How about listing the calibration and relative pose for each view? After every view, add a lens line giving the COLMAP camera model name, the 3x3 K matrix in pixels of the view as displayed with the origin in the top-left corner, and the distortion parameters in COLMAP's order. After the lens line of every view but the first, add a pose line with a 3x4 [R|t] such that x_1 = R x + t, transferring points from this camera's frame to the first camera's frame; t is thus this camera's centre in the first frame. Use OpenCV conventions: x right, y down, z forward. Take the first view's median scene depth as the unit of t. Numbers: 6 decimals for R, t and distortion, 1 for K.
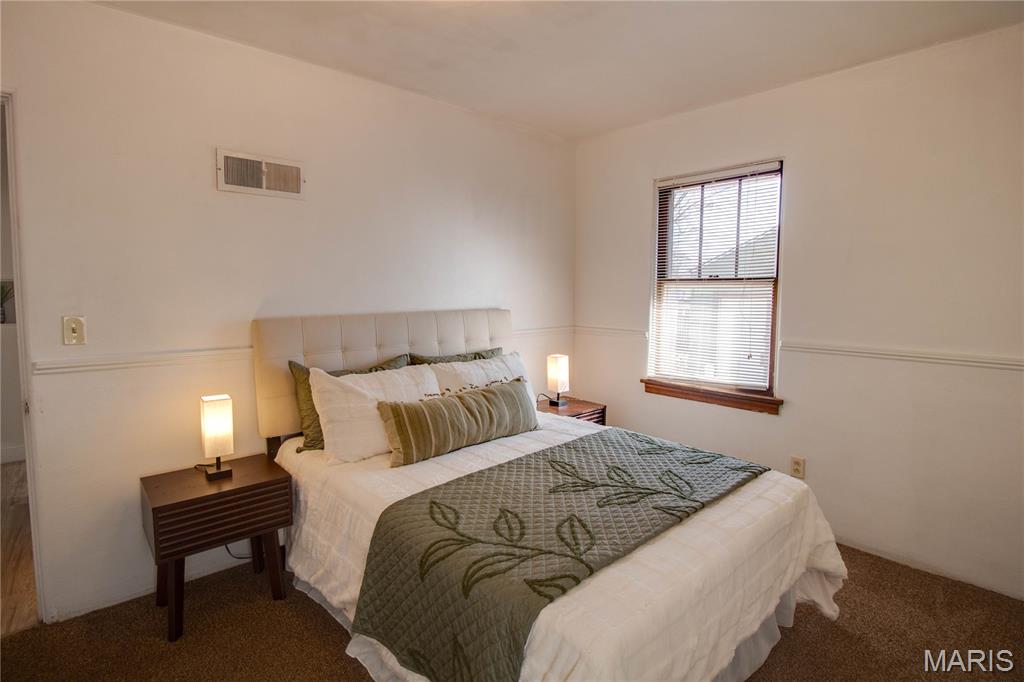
lens RADIAL K [[506.2, 0, 514.3], [0, 506.2, 324.8], [0, 0, 1]] dist [-0.003463, -0.000861]
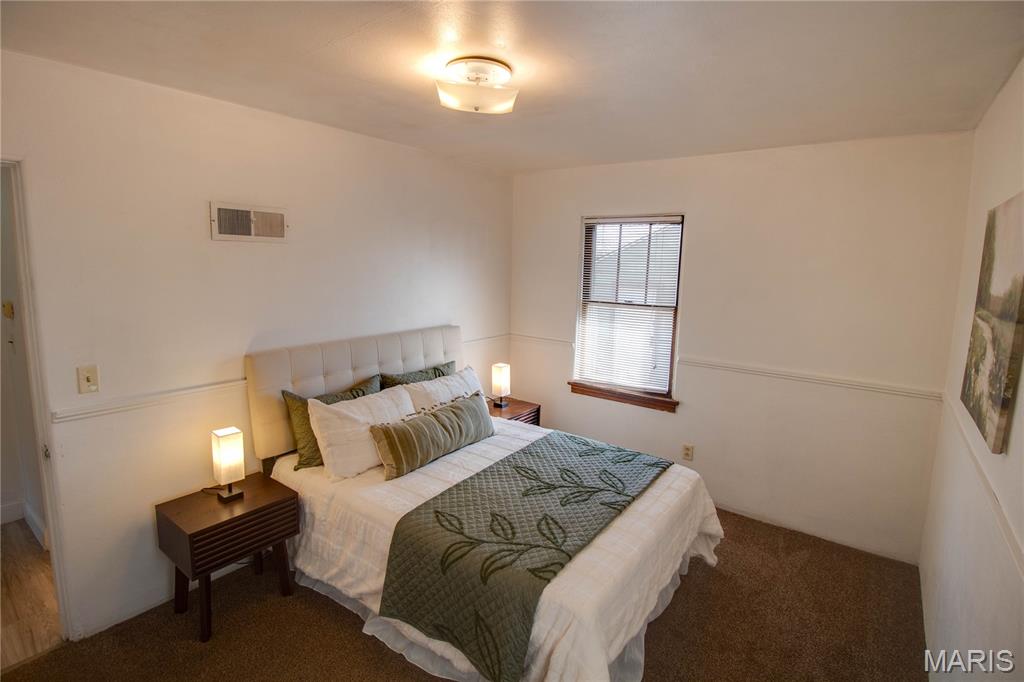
lens RADIAL K [[494.7, 0, 512.4], [0, 494.7, 325.3], [0, 0, 1]] dist [-0.003176, -0.000889]
pose [[0.981170, -0.008942, 0.192938, -0.168468], [-0.003748, 0.997858, 0.065308, -0.164181], [-0.193109, -0.064801, 0.979035, -0.190900]]
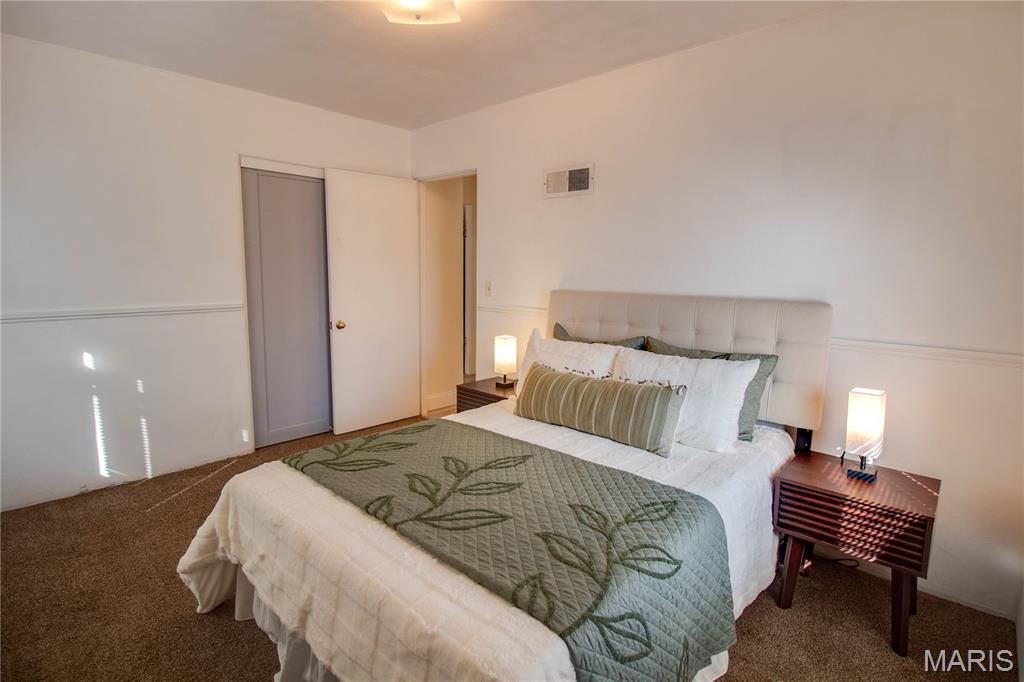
lens RADIAL K [[506.2, 0, 514.3], [0, 506.2, 324.8], [0, 0, 1]] dist [-0.003463, -0.000861]
pose [[0.081140, 0.103953, -0.991267, 0.907205], [-0.090349, 0.991219, 0.096552, -0.046367], [0.992599, 0.081726, 0.089819, 0.854810]]
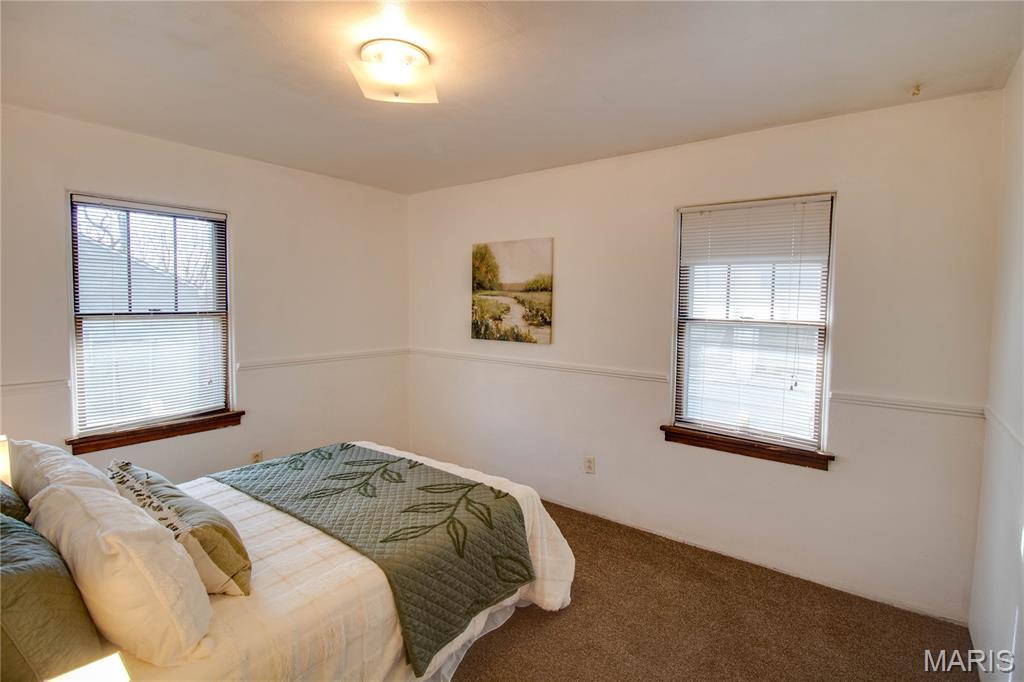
lens RADIAL K [[494.1, 0, 529.9], [0, 494.1, 322.8], [0, 0, 1]] dist [-0.000638, -0.000153]
pose [[-0.212772, -0.052700, 0.975680, -0.992189], [0.054357, 0.996360, 0.065671, -0.134476], [-0.975589, 0.067008, -0.209133, 0.709958]]
